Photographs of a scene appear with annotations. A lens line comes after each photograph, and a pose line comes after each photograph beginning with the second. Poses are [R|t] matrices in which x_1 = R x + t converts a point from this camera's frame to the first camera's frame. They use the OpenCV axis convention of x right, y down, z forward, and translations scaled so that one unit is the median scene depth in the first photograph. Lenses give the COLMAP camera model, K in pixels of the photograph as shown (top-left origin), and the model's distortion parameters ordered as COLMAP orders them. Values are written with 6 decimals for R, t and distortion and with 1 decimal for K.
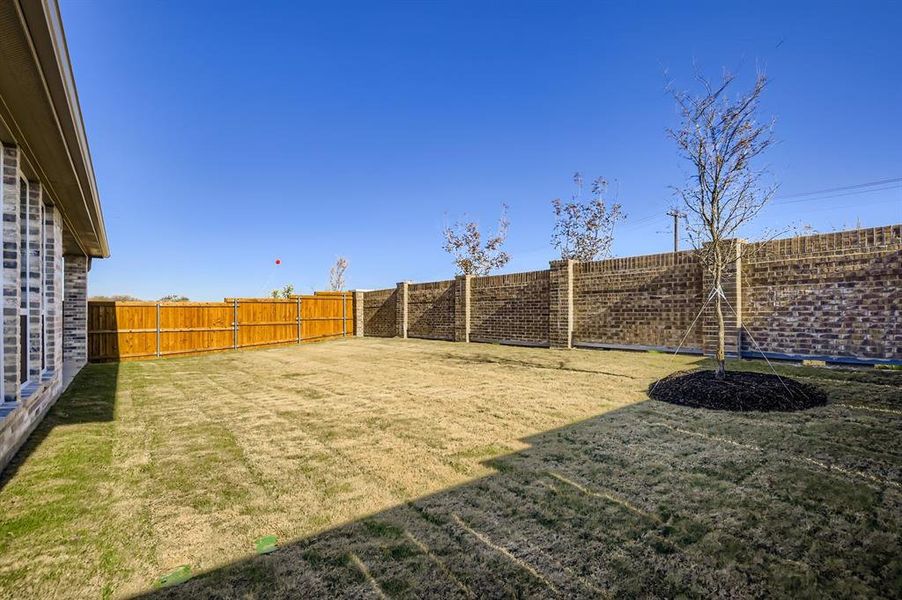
lens RADIAL K [[419.4, 0, 447.9], [0, 419.4, 320.3], [0, 0, 1]] dist [-0.000120, -0.000216]
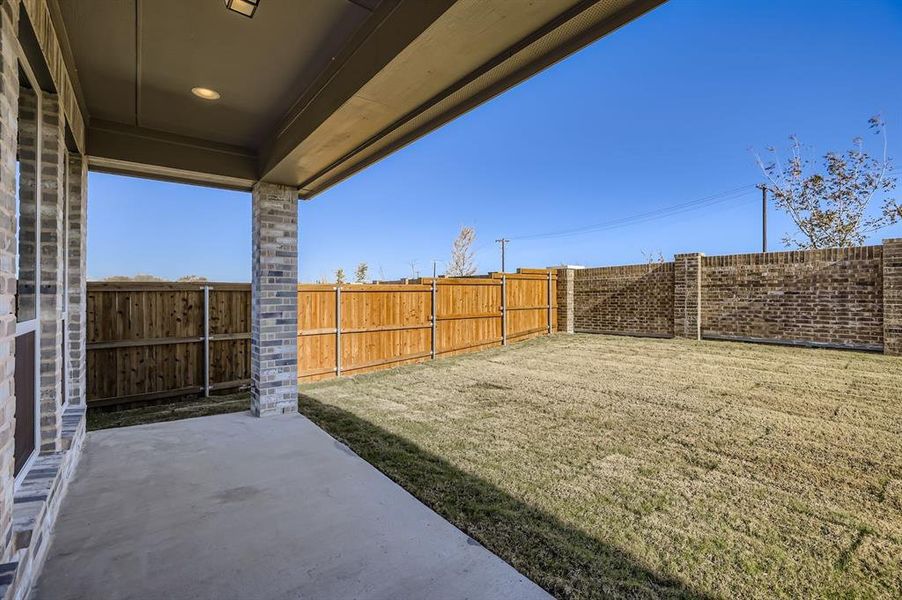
lens RADIAL K [[410.2, 0, 454.7], [0, 410.2, 300.1], [0, 0, 1]] dist [-0.000736, -0.000117]
pose [[0.999929, 0.000549, 0.011894, -0.486690], [-0.000564, 0.999999, 0.001182, -0.019395], [-0.011893, -0.001189, 0.999929, 0.377004]]
